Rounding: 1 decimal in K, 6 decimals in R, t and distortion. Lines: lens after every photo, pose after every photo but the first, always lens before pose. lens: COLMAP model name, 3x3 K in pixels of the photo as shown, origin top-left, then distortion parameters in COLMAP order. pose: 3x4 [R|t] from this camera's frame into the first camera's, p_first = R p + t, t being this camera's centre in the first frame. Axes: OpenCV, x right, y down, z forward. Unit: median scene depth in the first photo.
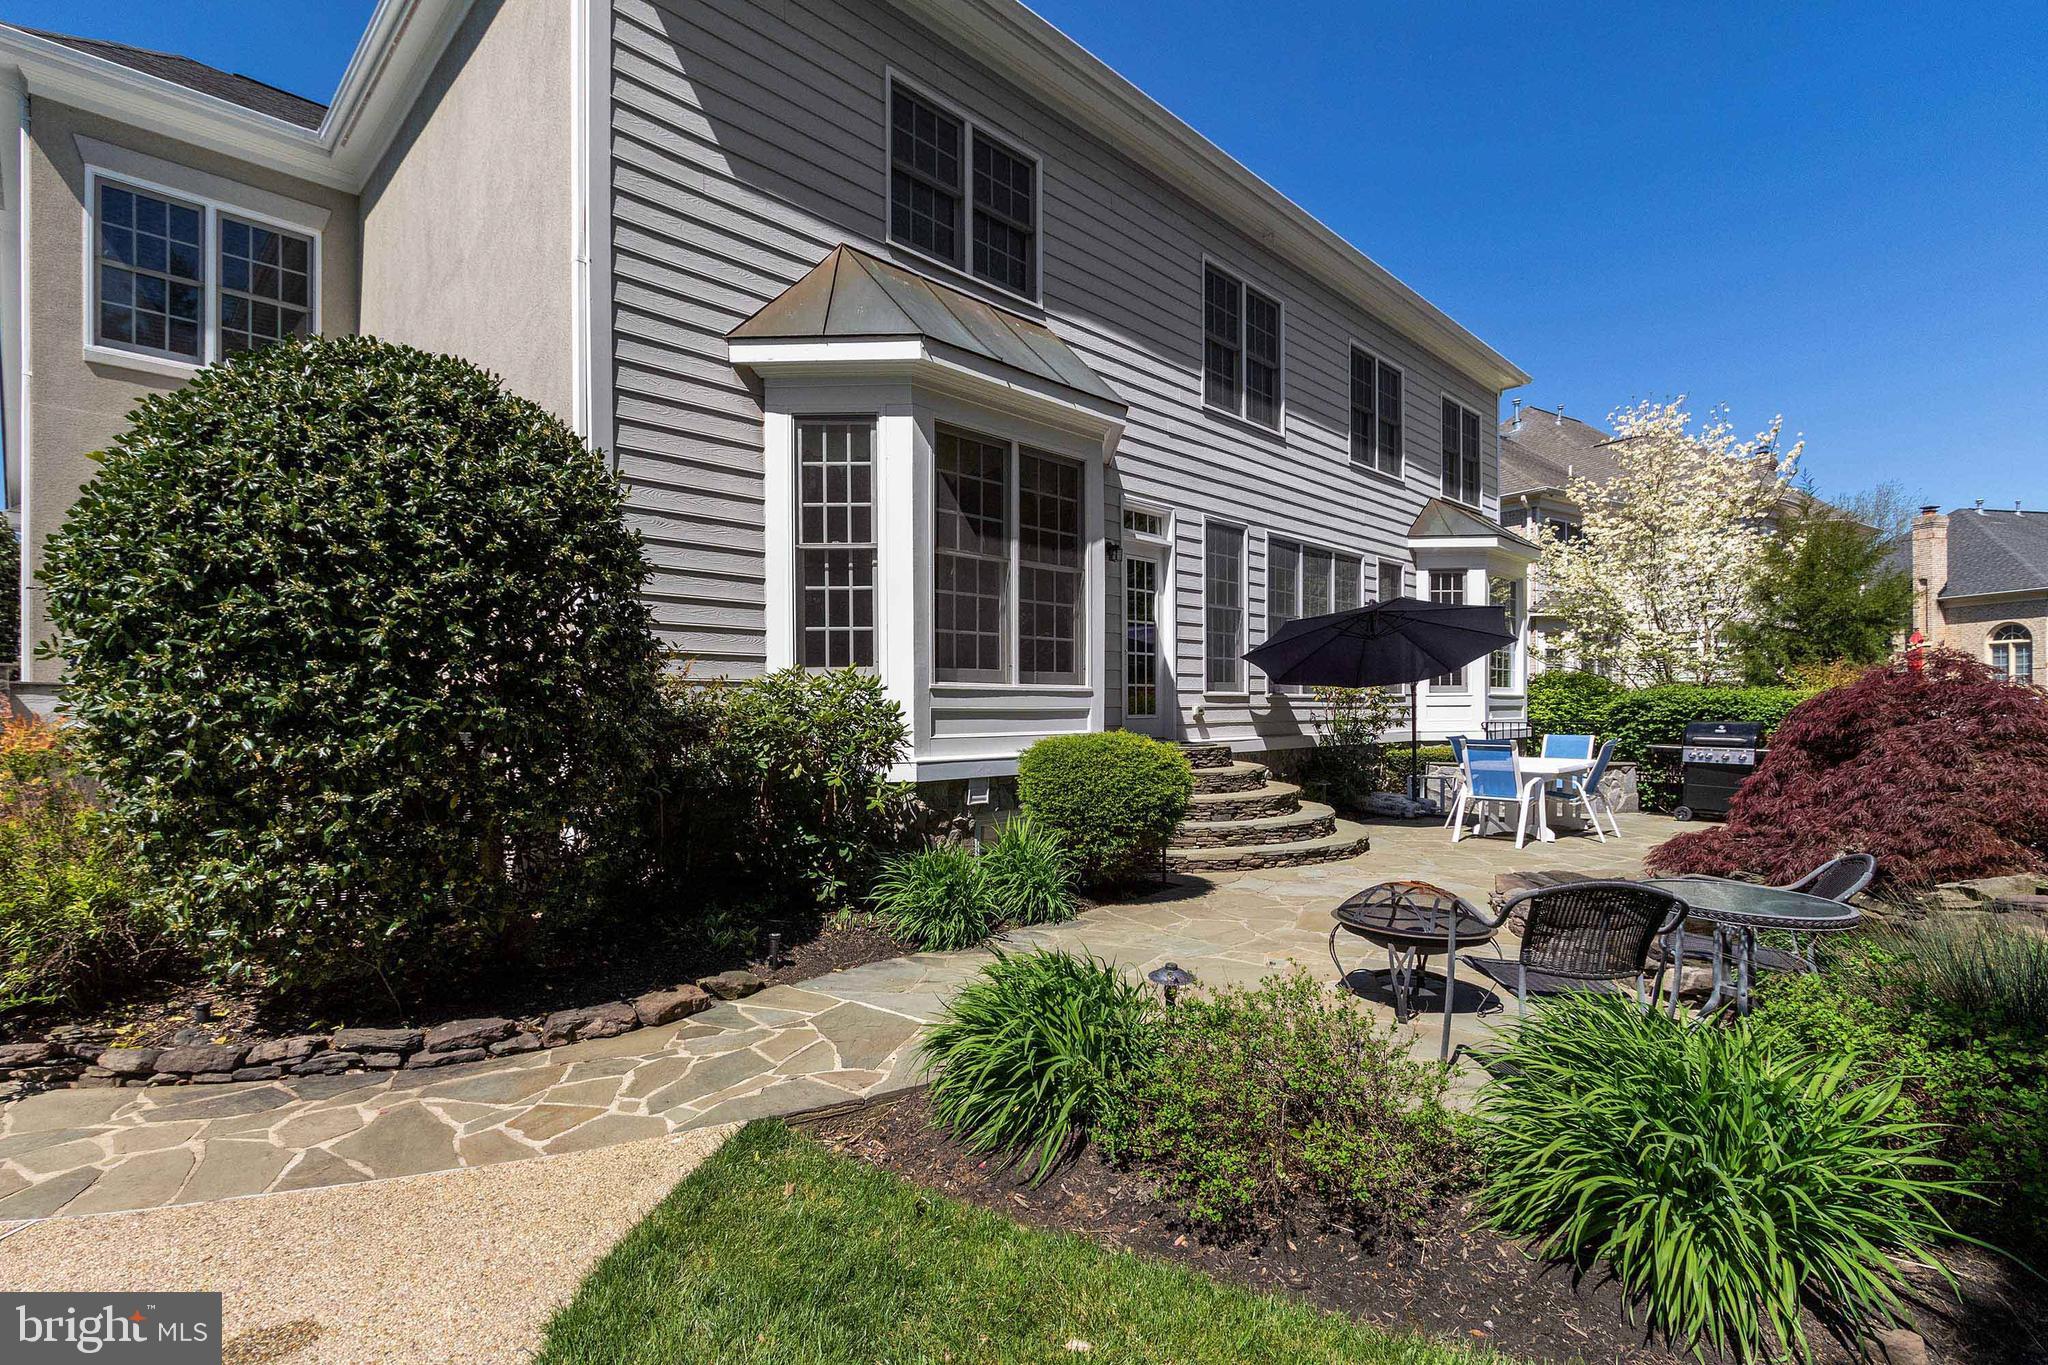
lens RADIAL K [[978.1, 0, 1045.7], [0, 978.1, 720.8], [0, 0, 1]] dist [-0.001115, -0.000489]
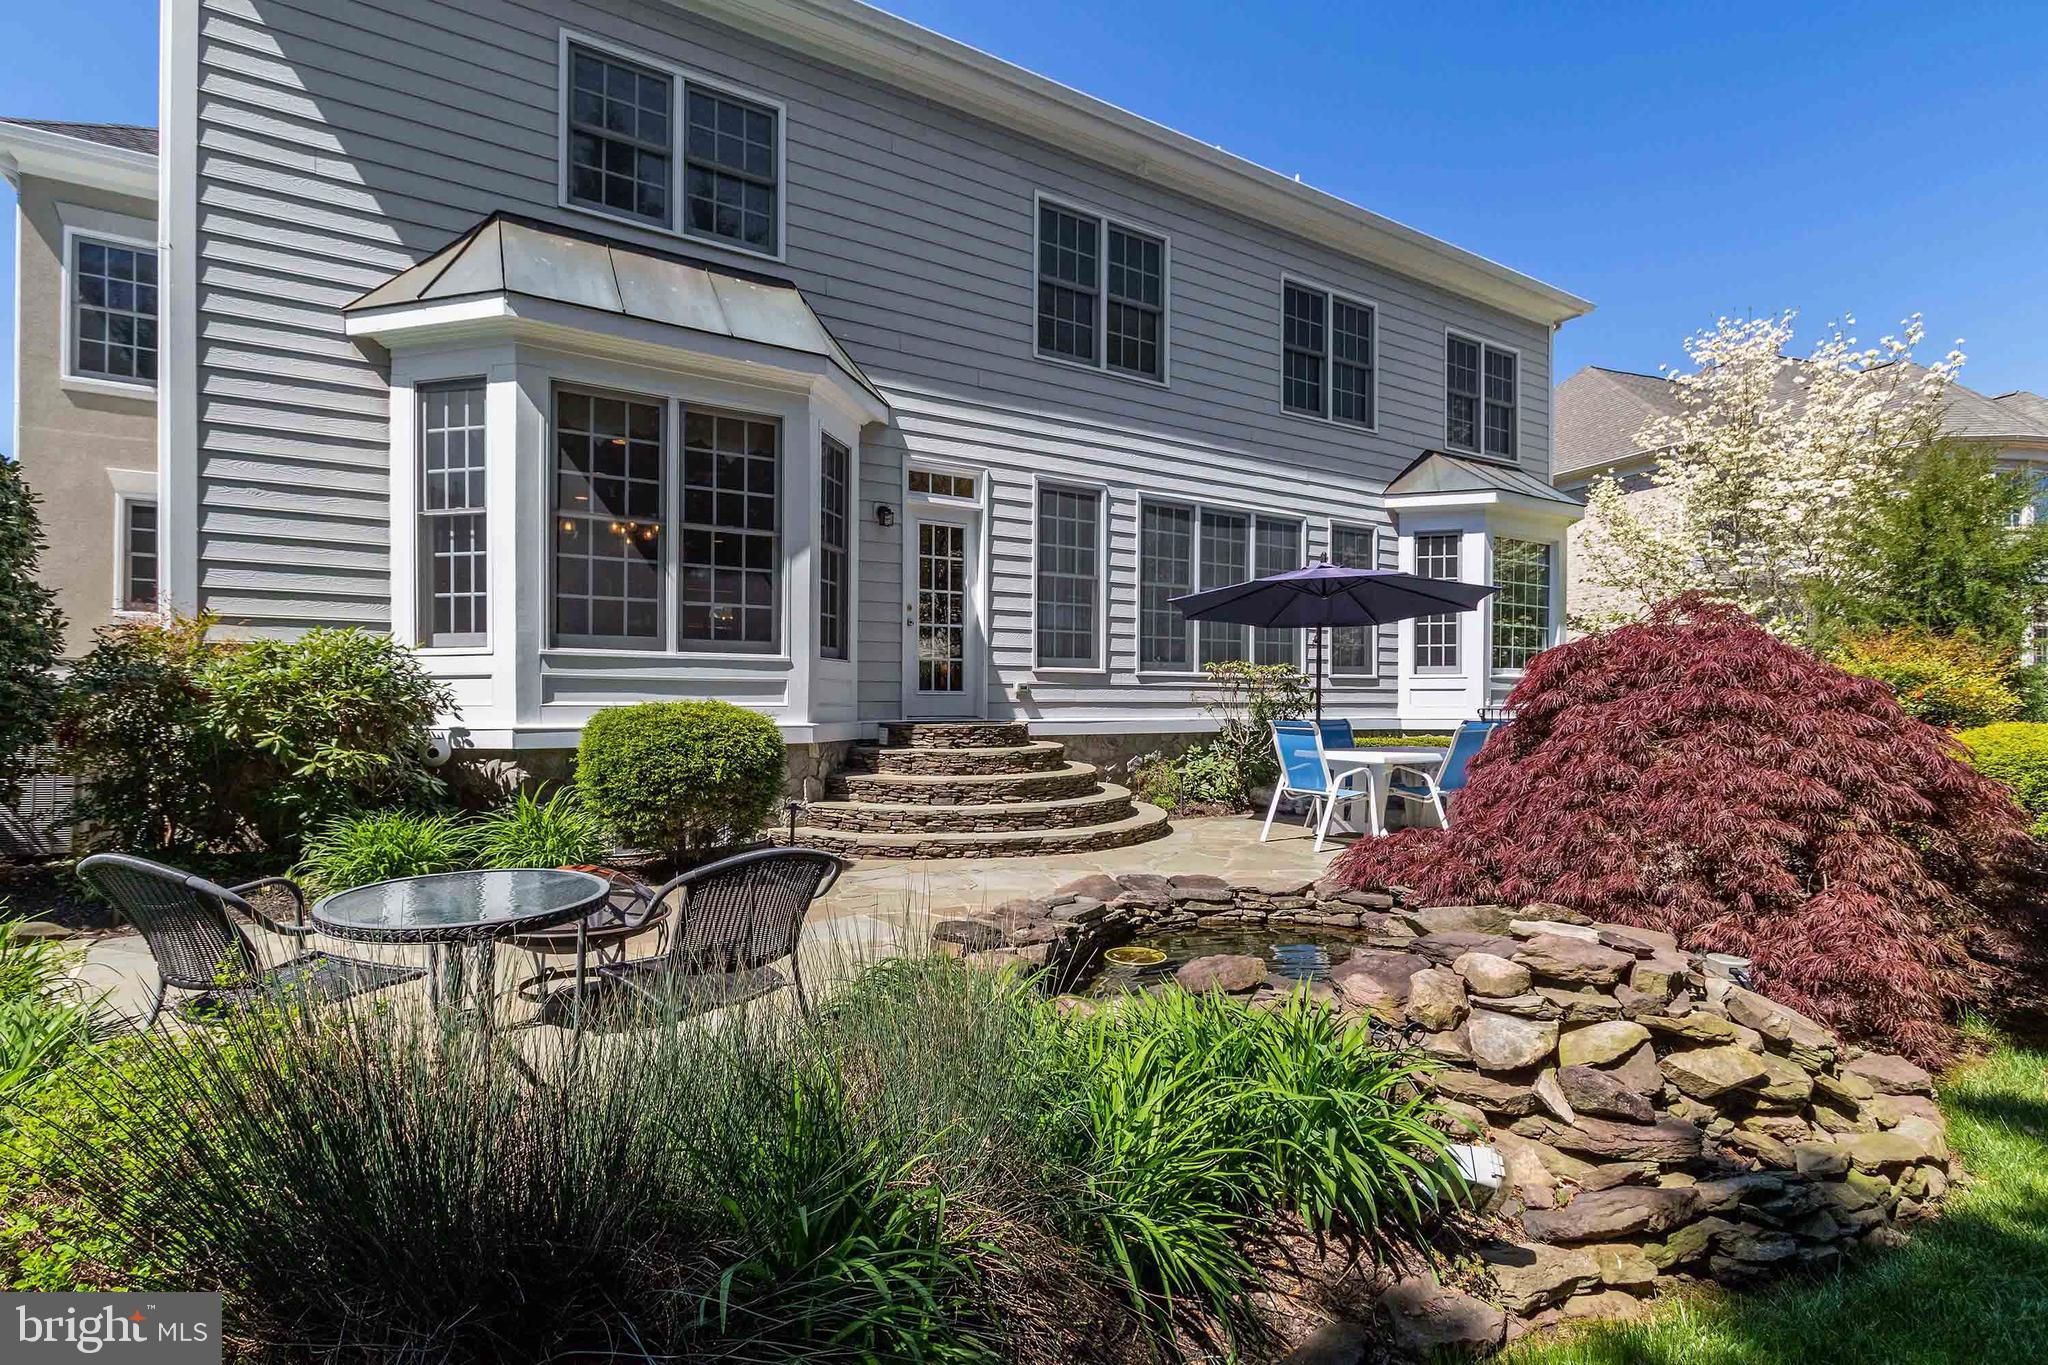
lens RADIAL K [[958.9, 0, 1046.6], [0, 958.9, 713.6], [0, 0, 1]] dist [0.001193, -0.000748]
pose [[0.968982, 0.010644, -0.246901, 0.450635], [-0.011084, 0.999938, -0.000394, 0.015431], [0.246881, 0.003118, 0.969041, 0.146977]]
